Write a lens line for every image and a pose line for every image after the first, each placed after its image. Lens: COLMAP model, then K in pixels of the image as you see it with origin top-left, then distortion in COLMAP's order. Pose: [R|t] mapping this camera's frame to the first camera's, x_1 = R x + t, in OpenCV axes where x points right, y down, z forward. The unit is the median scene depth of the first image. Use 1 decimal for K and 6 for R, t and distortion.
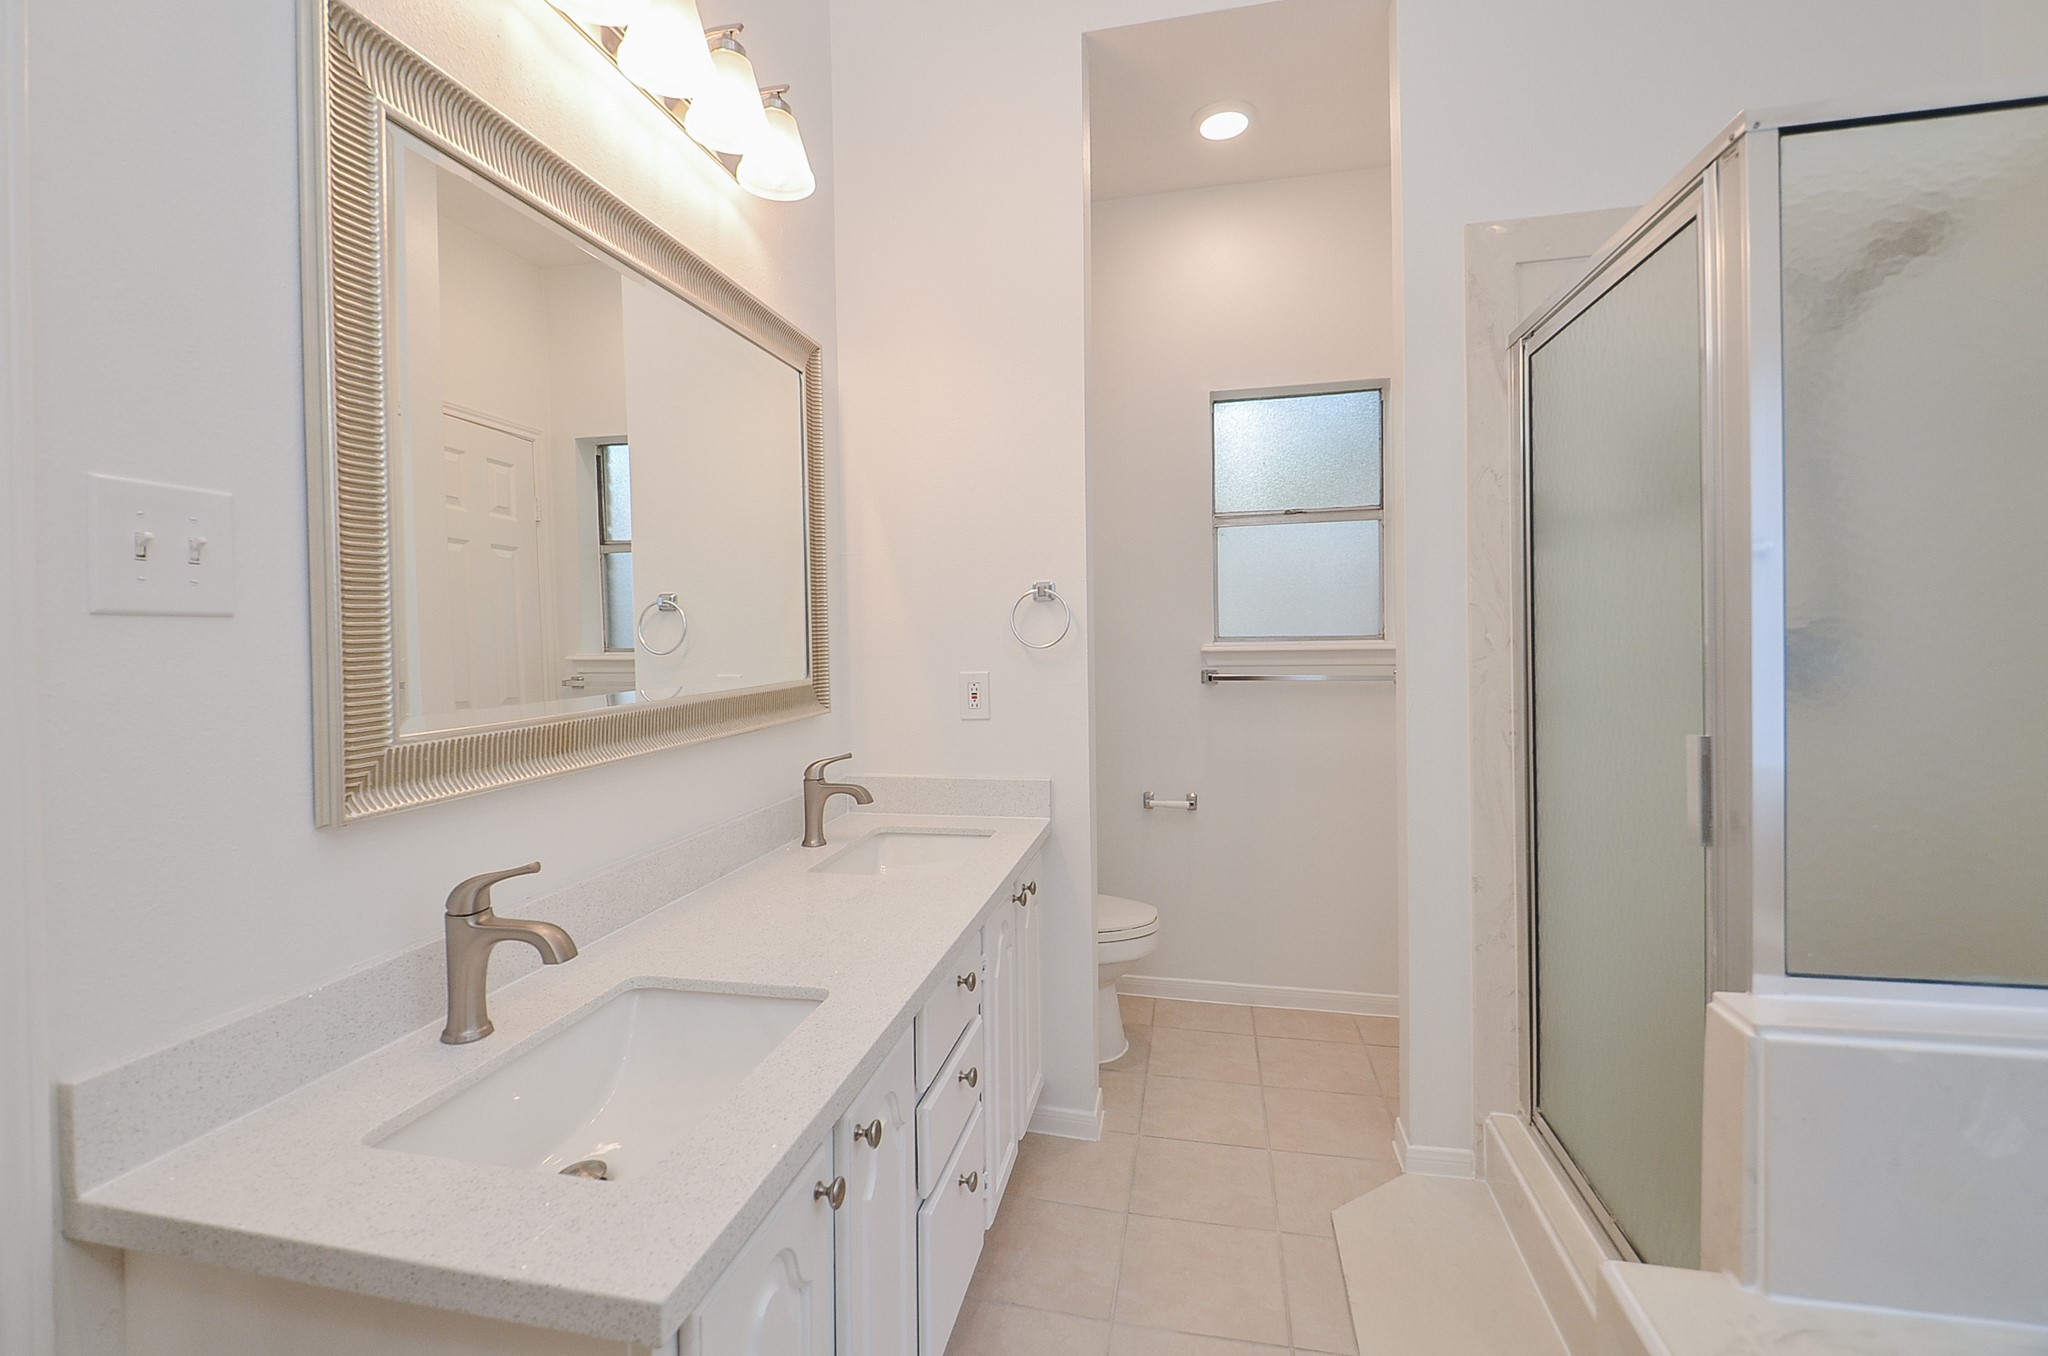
lens RADIAL K [[911.6, 0, 1043.6], [0, 911.6, 633.1], [0, 0, 1]] dist [0.003700, -0.009042]
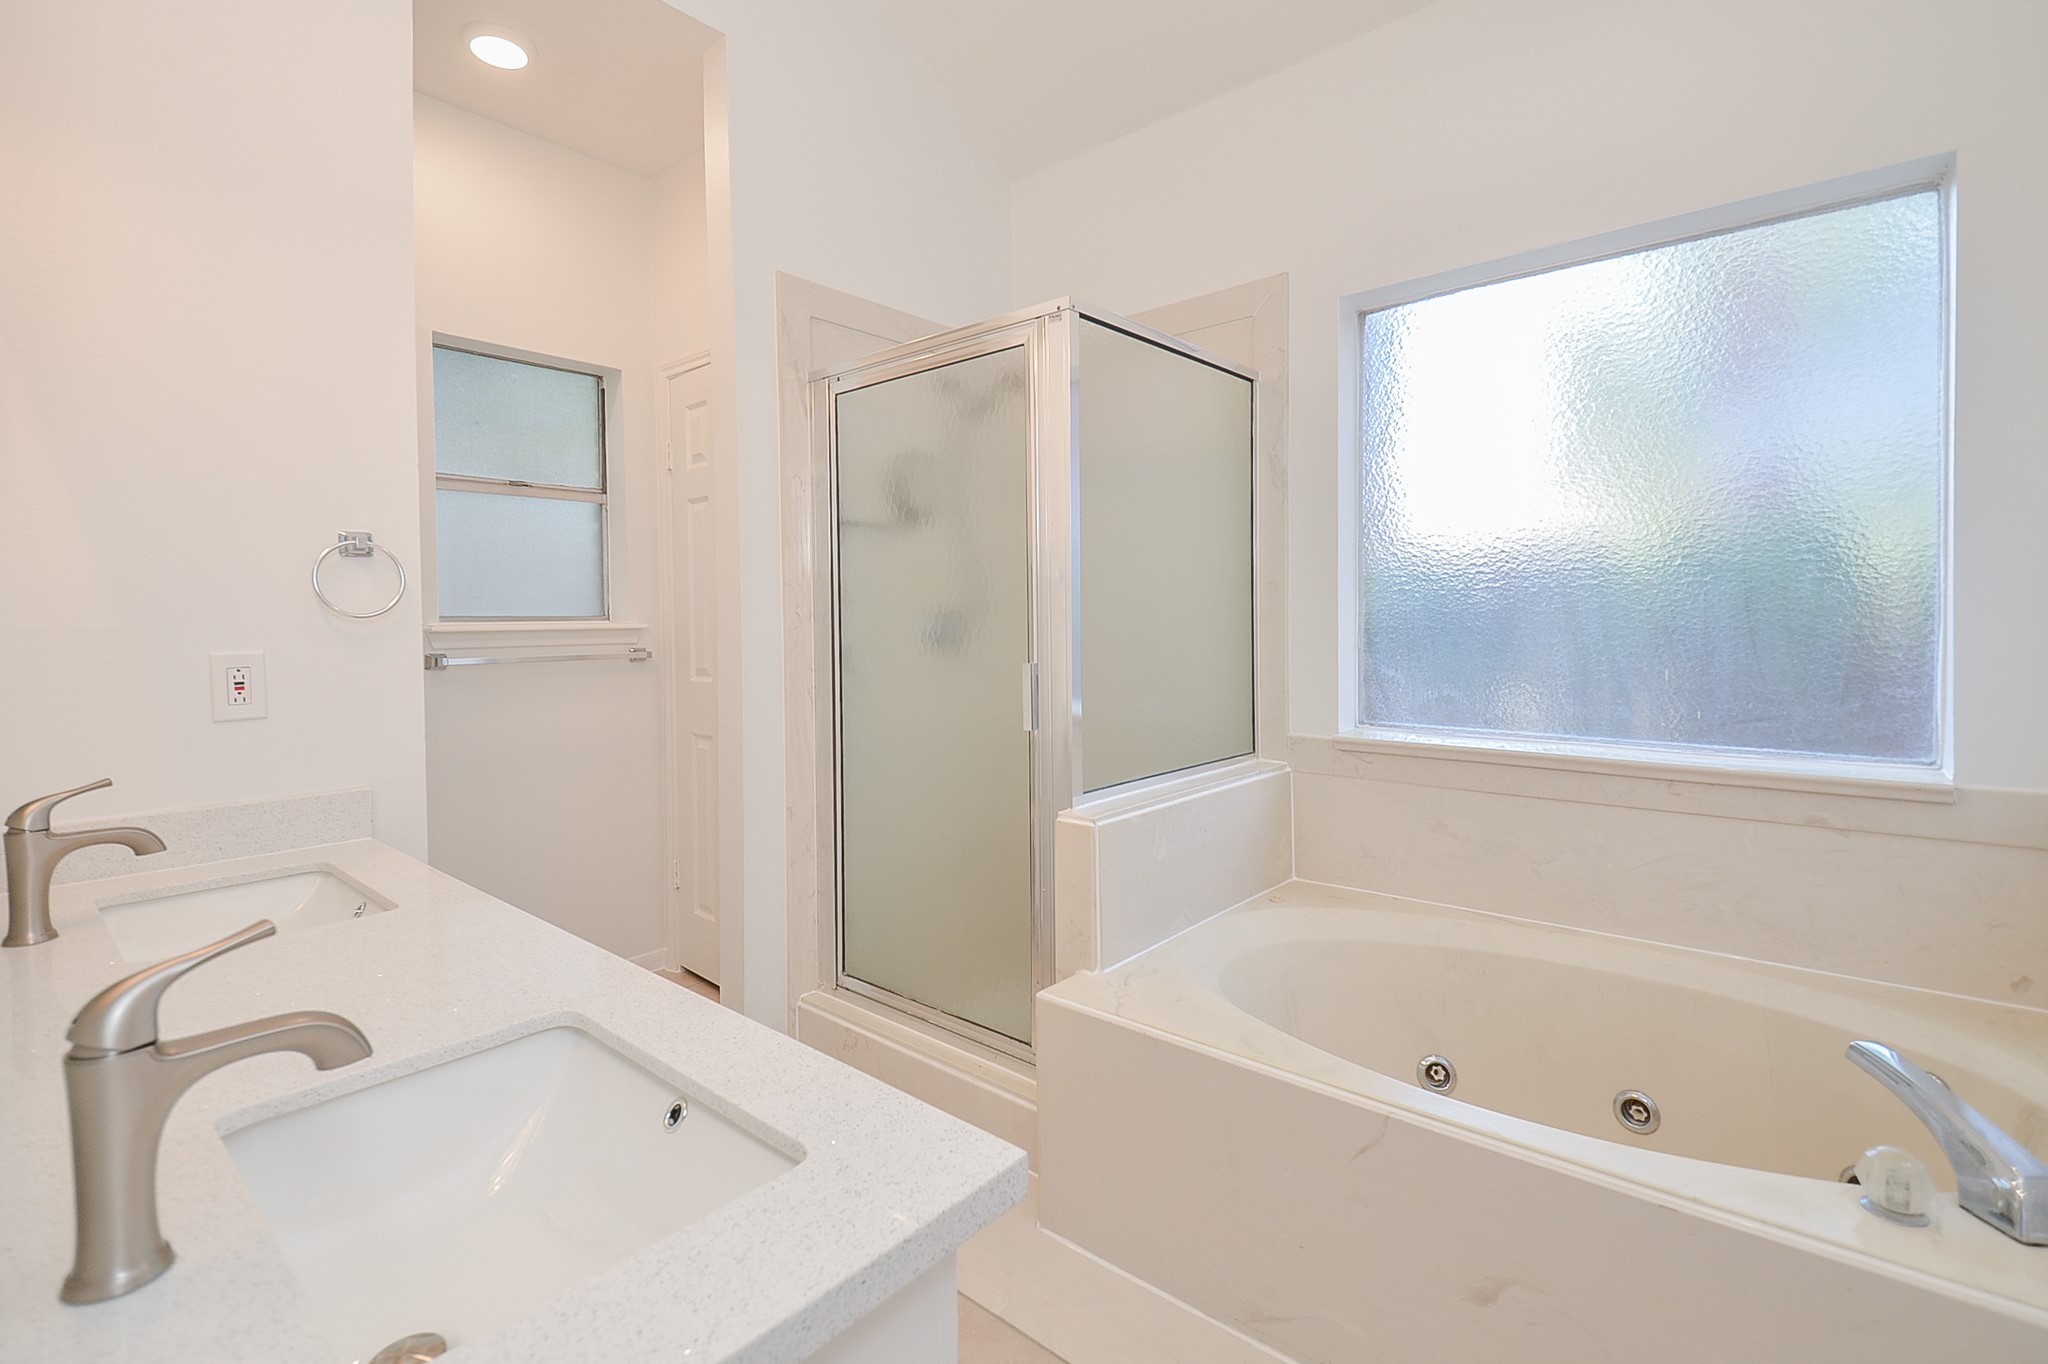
lens RADIAL K [[911.6, 0, 993.6], [0, 911.6, 628.6], [0, 0, 1]] dist [0.003700, -0.009042]
pose [[0.491073, 0.000612, 0.871118, -0.459792], [0.007388, 0.999961, -0.004868, 0.036118], [-0.871087, 0.008826, 0.491049, 0.160933]]
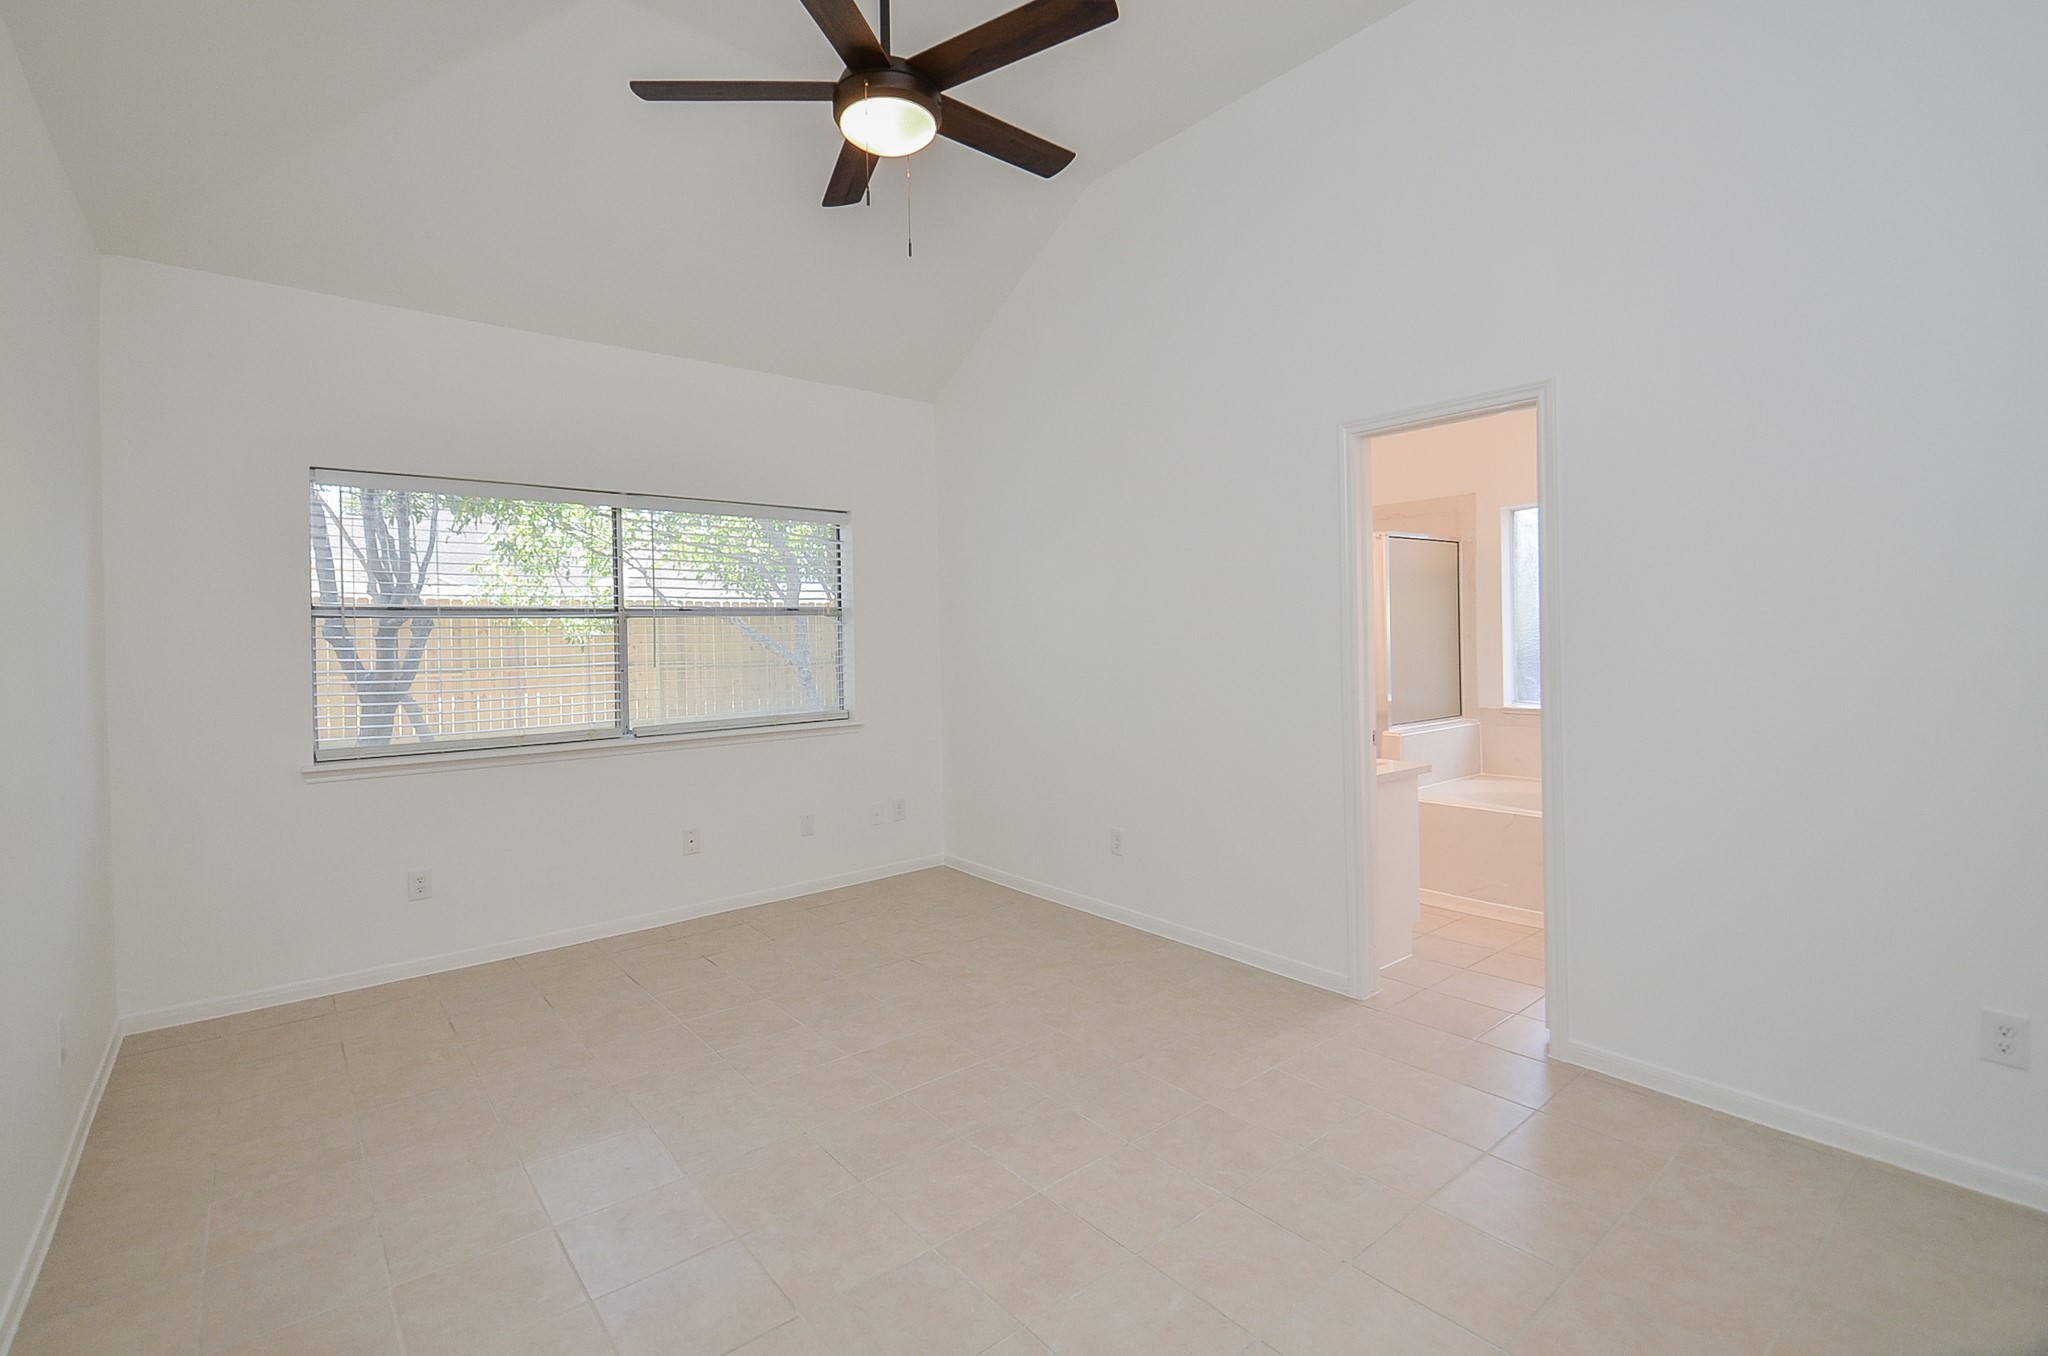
lens RADIAL K [[911.6, 0, 1003.0], [0, 911.6, 641.8], [0, 0, 1]] dist [0.003700, -0.009042]
pose [[0.624219, -0.002497, 0.781246, -2.261512], [0.018289, 0.999768, -0.011417, -0.010873], [-0.781036, 0.021415, 0.624119, -0.185738]]
